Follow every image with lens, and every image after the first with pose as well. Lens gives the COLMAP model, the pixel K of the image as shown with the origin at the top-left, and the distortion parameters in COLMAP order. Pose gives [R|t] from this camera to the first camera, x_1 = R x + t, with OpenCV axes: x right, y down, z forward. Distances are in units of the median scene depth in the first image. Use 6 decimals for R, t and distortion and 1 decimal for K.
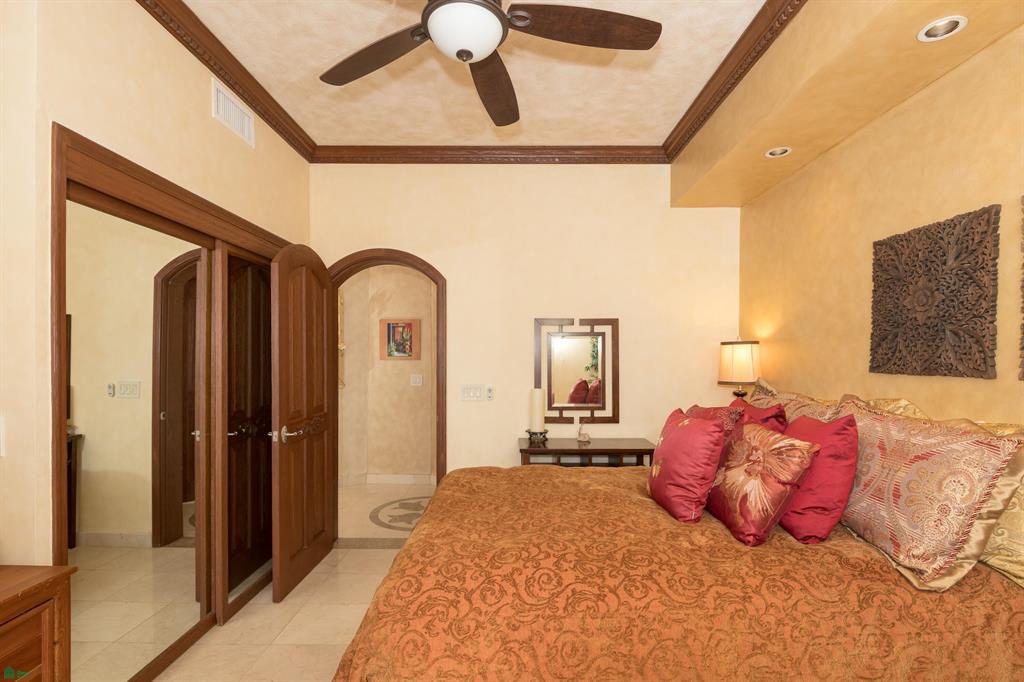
lens RADIAL K [[497.9, 0, 513.6], [0, 497.9, 357.2], [0, 0, 1]] dist [-0.002500, -0.001694]
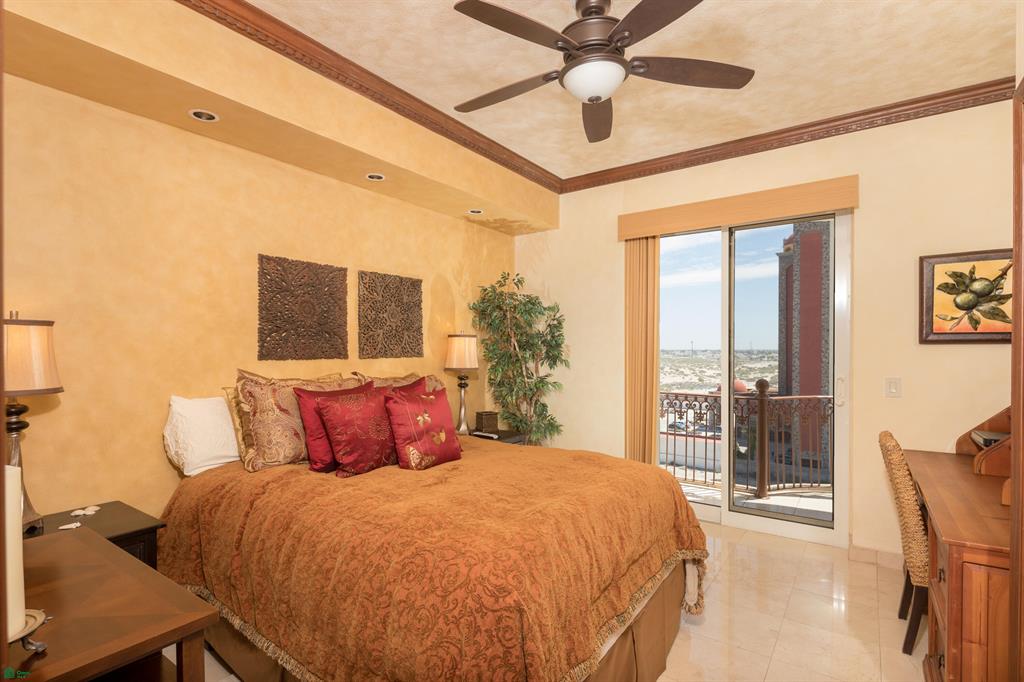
lens RADIAL K [[497.9, 0, 513.6], [0, 497.9, 357.2], [0, 0, 1]] dist [-0.002500, -0.001694]
pose [[-0.816905, -0.013401, 0.576617, -0.318811], [-0.001379, 0.999773, 0.021281, -0.001648], [-0.576771, 0.016590, -0.816738, 1.036921]]
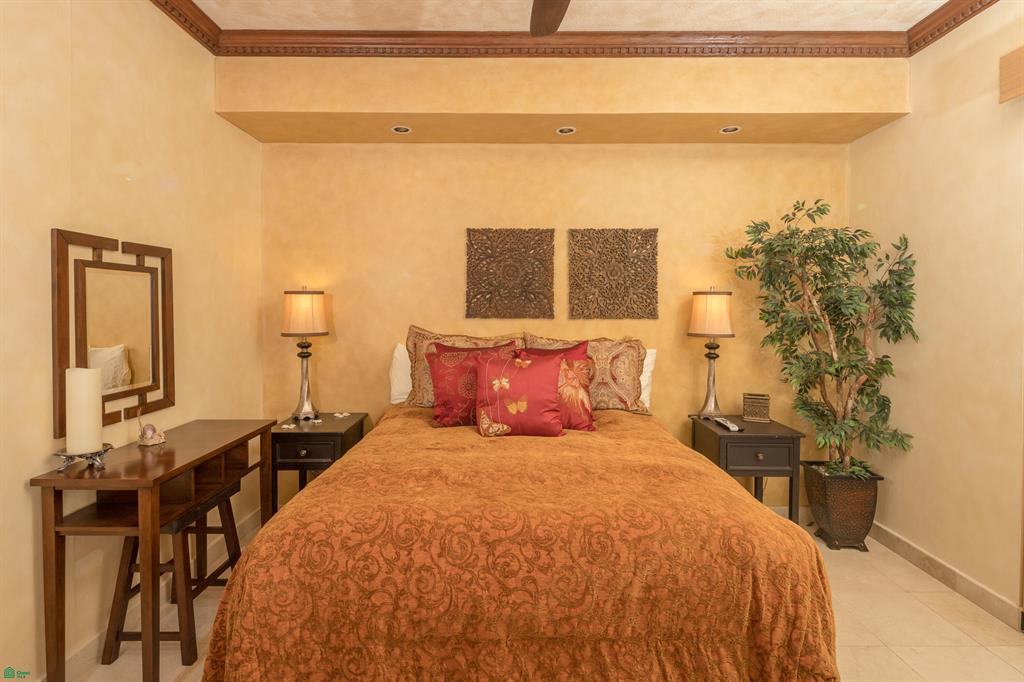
lens RADIAL K [[489.8, 0, 509.7], [0, 489.8, 310.0], [0, 0, 1]] dist [0.000264, -0.000132]
pose [[0.008393, -0.003077, 0.999960, -0.444003], [-0.000366, 0.999995, 0.003080, 0.001955], [-0.999965, -0.000391, 0.008392, 0.542924]]
